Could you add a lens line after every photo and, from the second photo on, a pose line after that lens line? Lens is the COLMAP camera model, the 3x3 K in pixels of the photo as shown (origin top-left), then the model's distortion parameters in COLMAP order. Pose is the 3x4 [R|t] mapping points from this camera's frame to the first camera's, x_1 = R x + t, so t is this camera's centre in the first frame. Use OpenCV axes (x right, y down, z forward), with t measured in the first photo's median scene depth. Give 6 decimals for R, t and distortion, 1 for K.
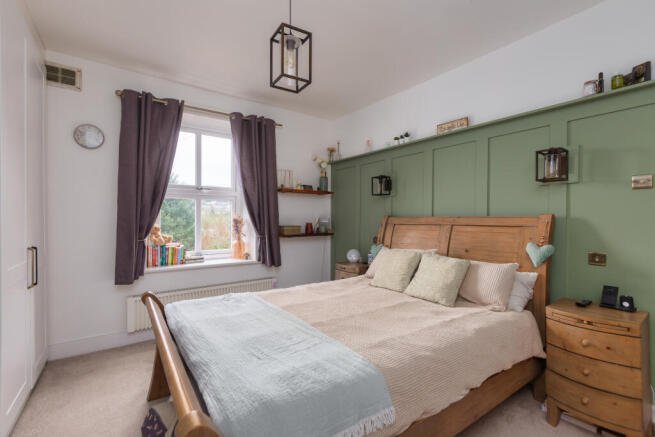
lens RADIAL K [[301.1, 0, 326.9], [0, 301.1, 214.6], [0, 0, 1]] dist [0.005206, 0.001214]
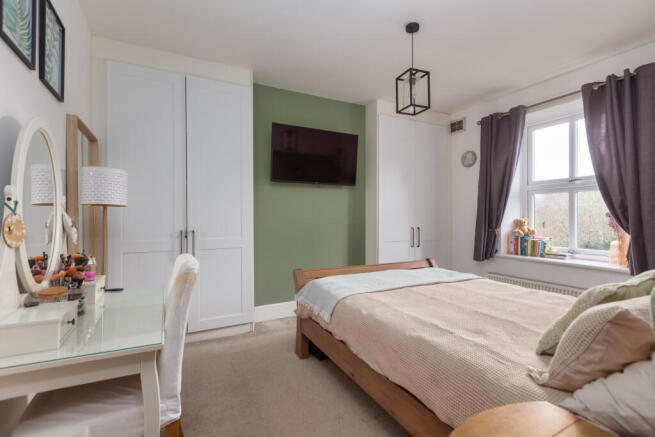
lens RADIAL K [[301.1, 0, 324.7], [0, 301.1, 217.1], [0, 0, 1]] dist [0.005206, 0.001214]
pose [[-0.143313, -0.002563, -0.989674, 0.668751], [0.008090, 0.999960, -0.003761, 0.025179], [0.989644, -0.008545, -0.143287, 0.423936]]
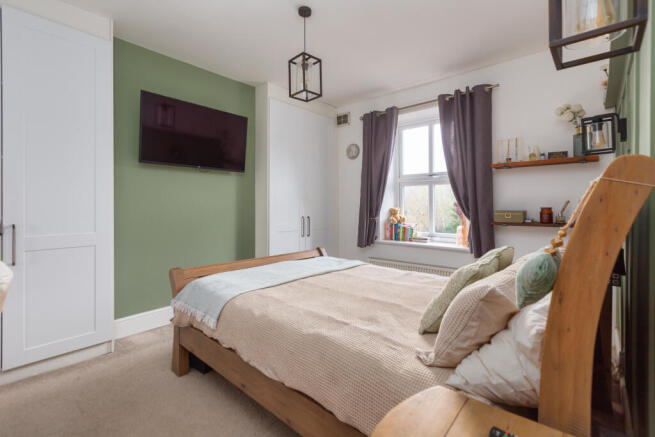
lens RADIAL K [[301.1, 0, 314.5], [0, 301.1, 205.4], [0, 0, 1]] dist [0.005206, 0.001214]
pose [[0.194278, -0.006305, -0.980926, 0.619883], [0.009377, 0.999946, -0.004570, 0.026059], [0.980902, -0.008311, 0.194327, 0.414442]]
